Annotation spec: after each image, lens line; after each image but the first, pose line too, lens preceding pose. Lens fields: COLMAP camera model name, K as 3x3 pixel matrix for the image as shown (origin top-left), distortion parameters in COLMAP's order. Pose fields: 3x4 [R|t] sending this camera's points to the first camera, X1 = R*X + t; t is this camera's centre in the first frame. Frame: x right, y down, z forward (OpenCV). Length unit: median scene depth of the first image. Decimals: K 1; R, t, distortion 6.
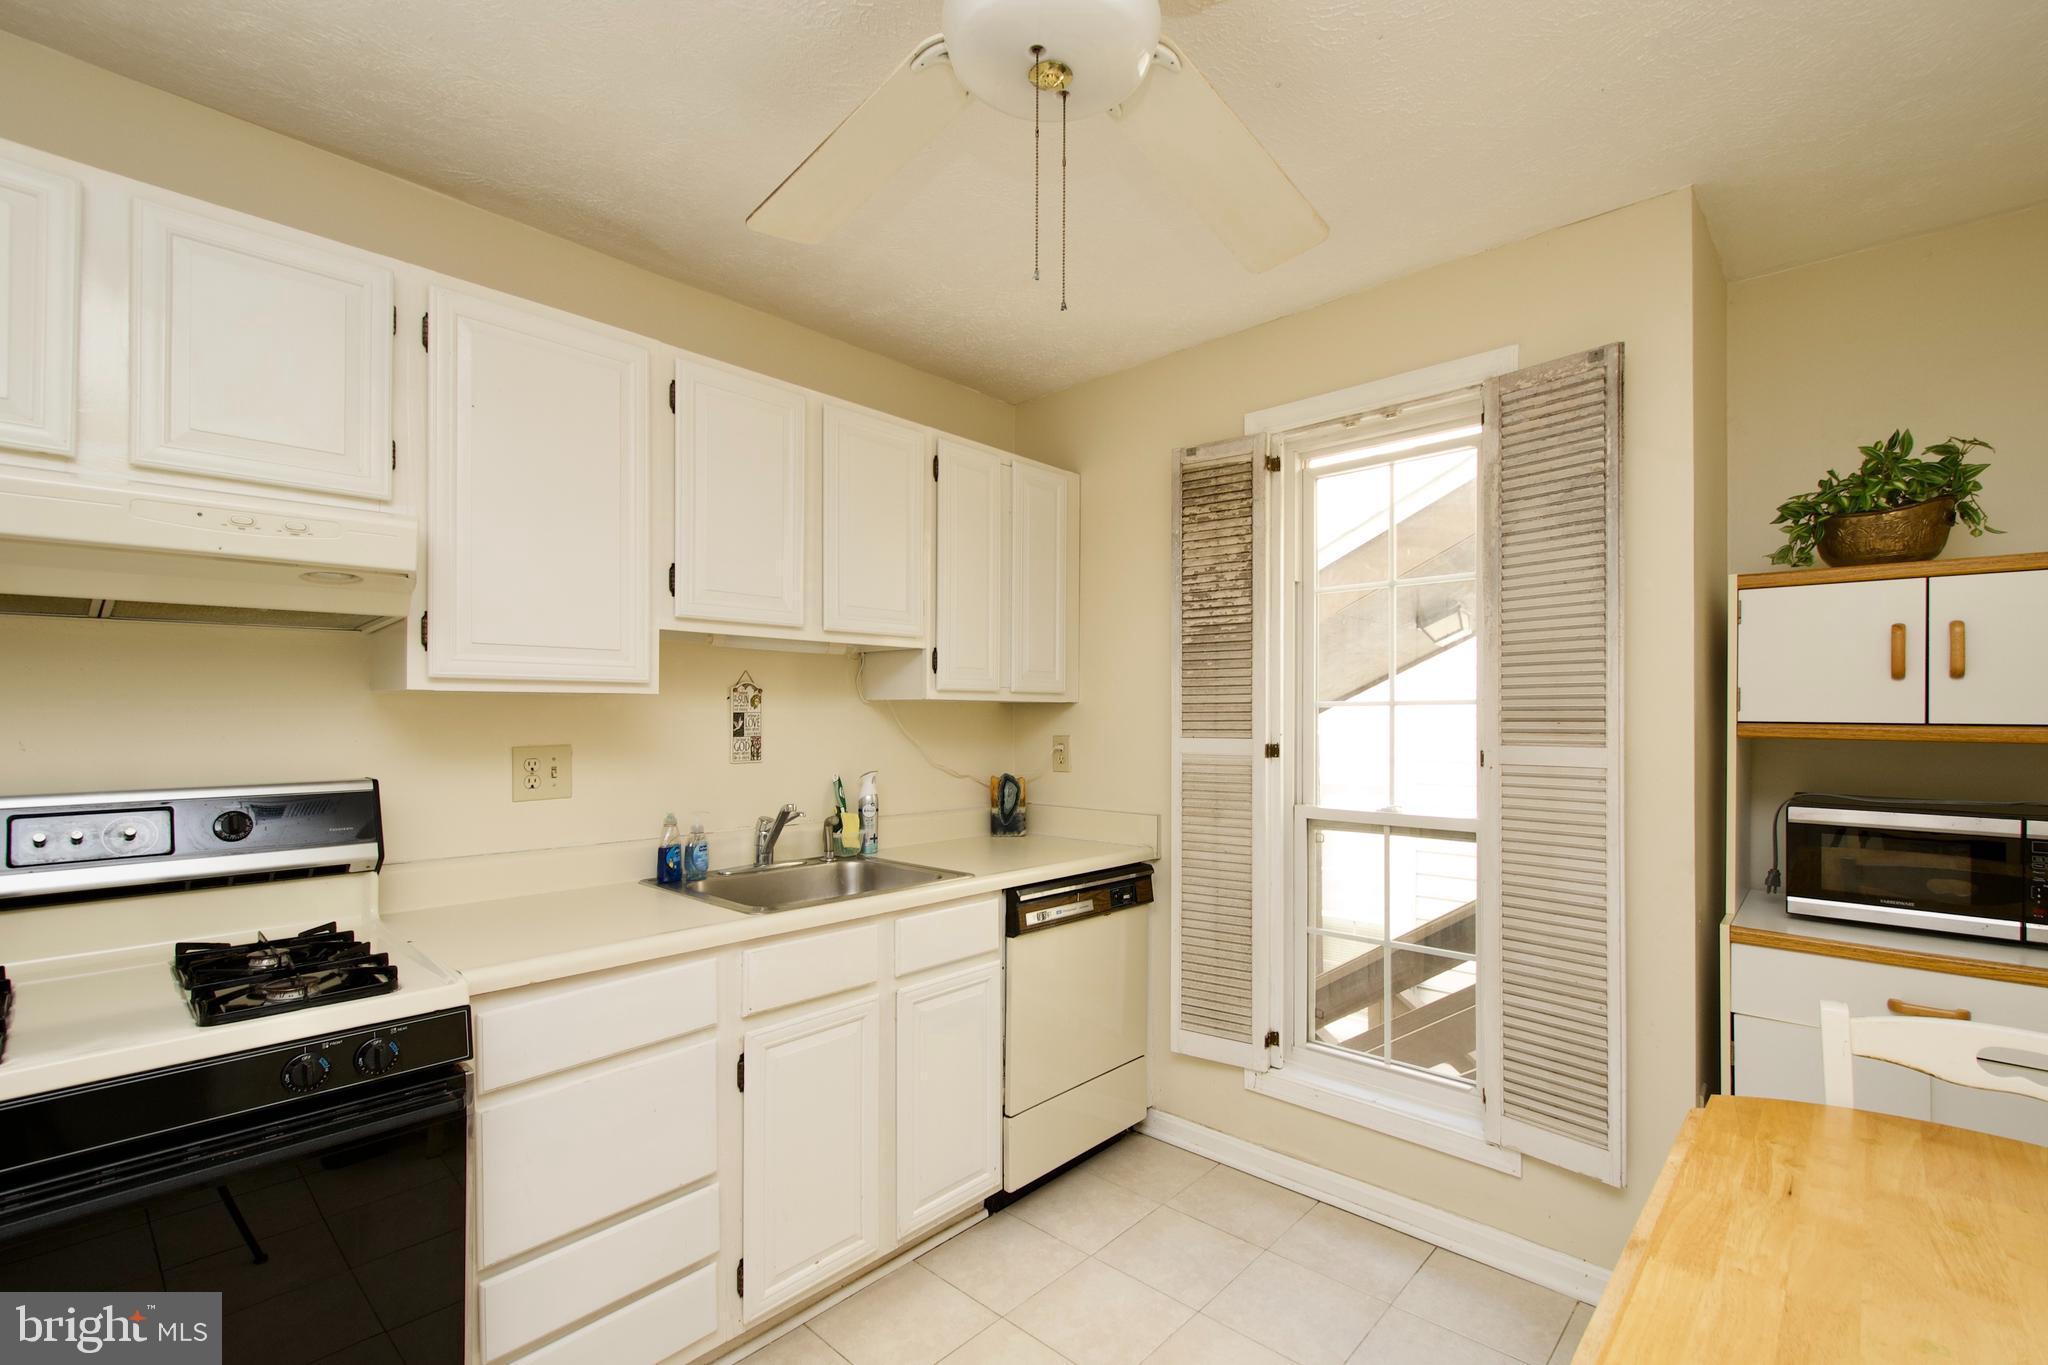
lens RADIAL K [[904.9, 0, 1021.4], [0, 904.9, 711.6], [0, 0, 1]] dist [-0.001841, -0.002647]
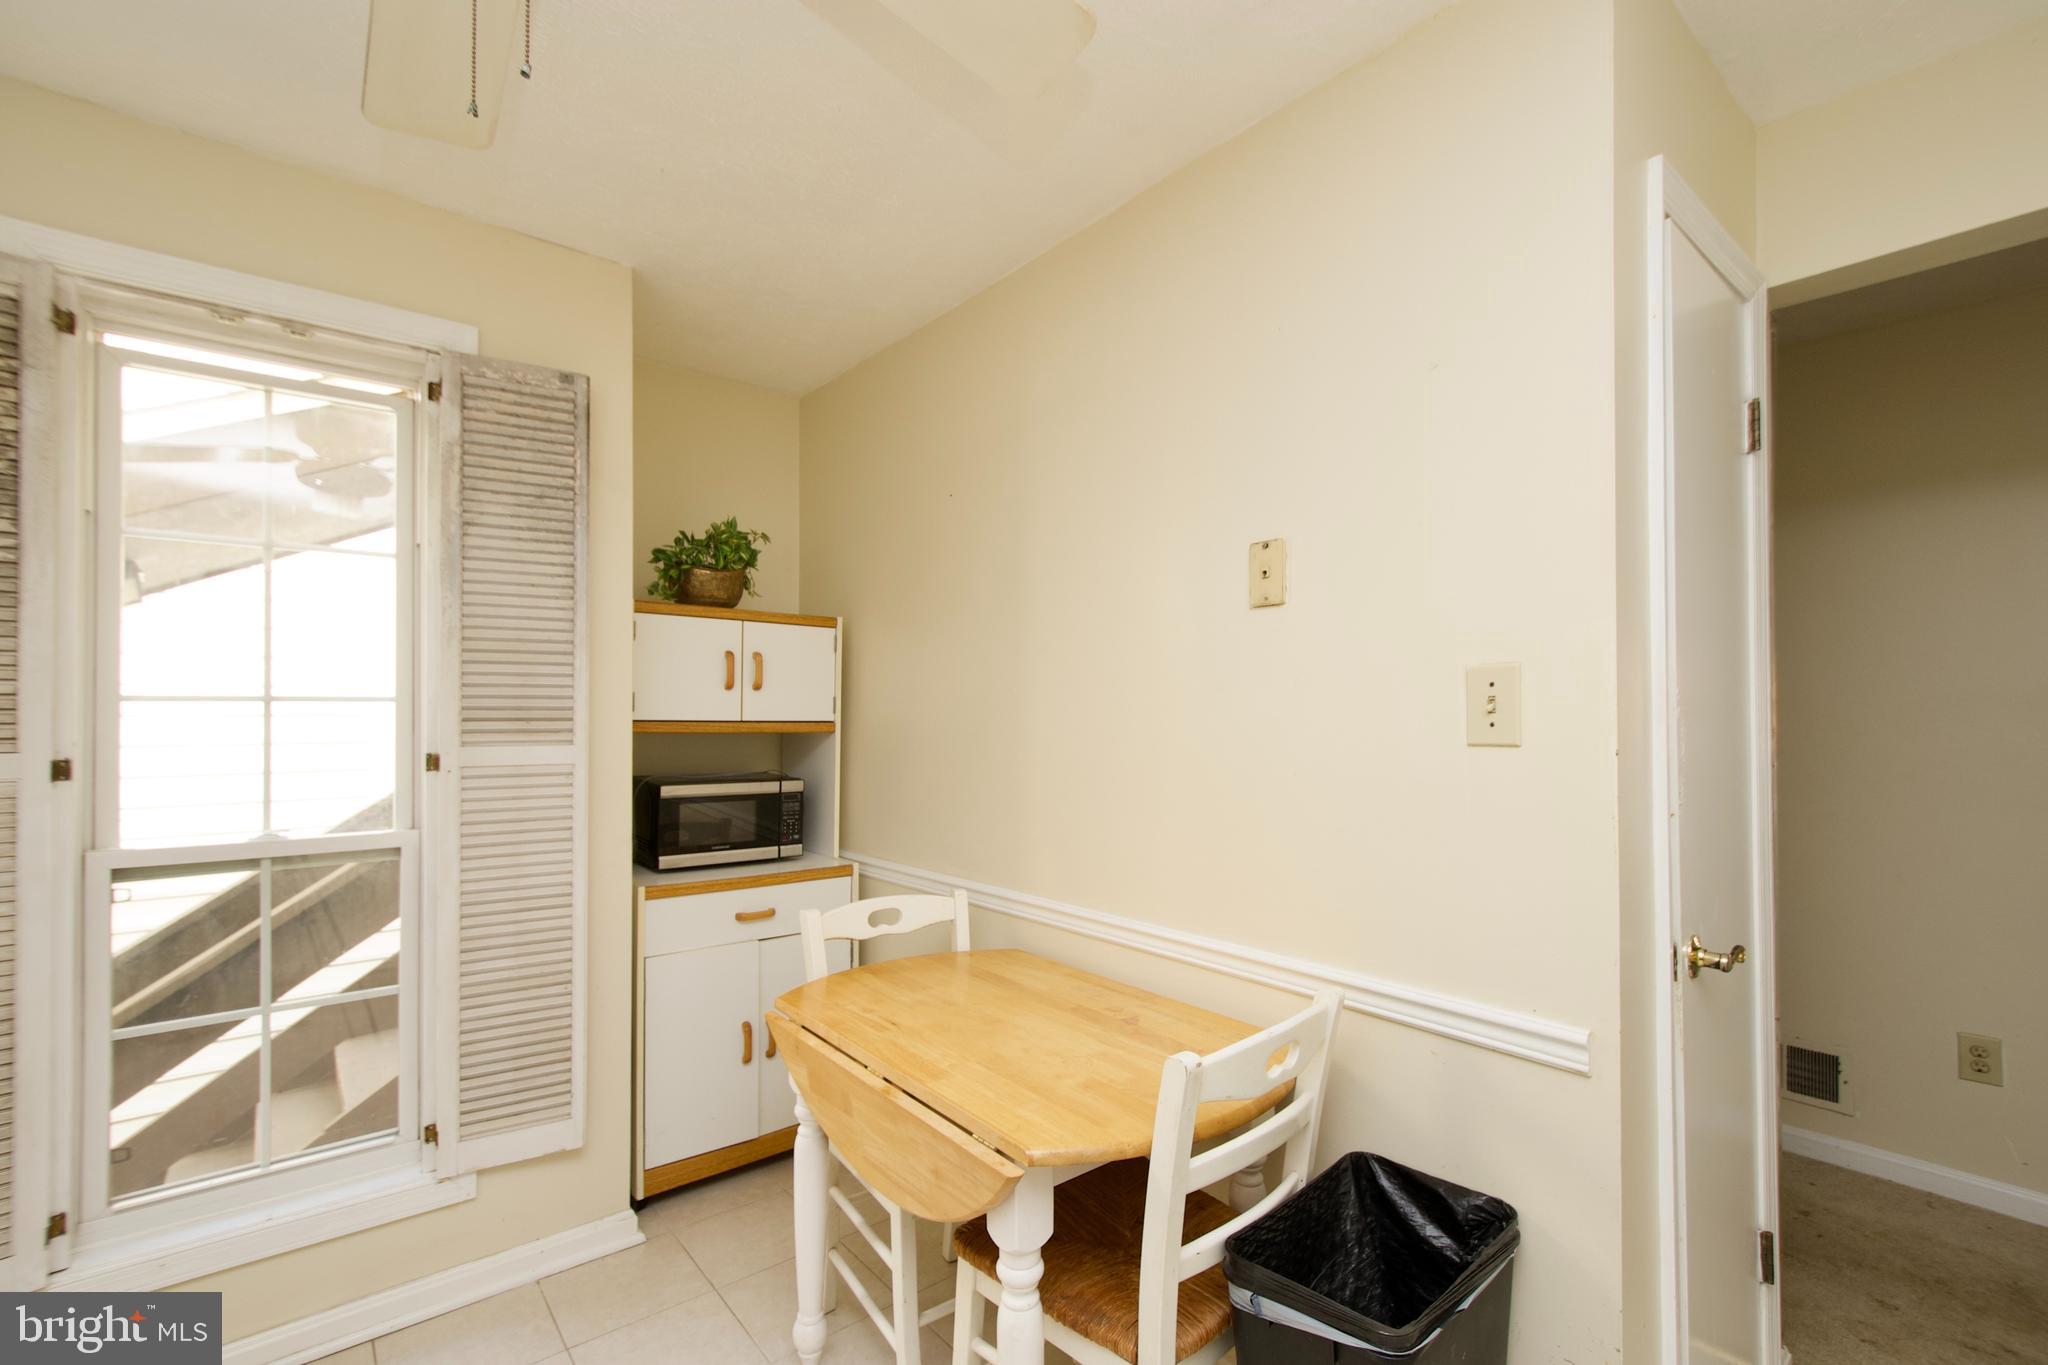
lens RADIAL K [[904.9, 0, 1047.0], [0, 904.9, 711.5], [0, 0, 1]] dist [-0.001841, -0.002647]
pose [[0.096215, 0.006244, 0.995341, -0.359597], [-0.003373, 0.999977, -0.005947, 0.004429], [-0.995355, -0.002785, 0.096234, 0.319405]]
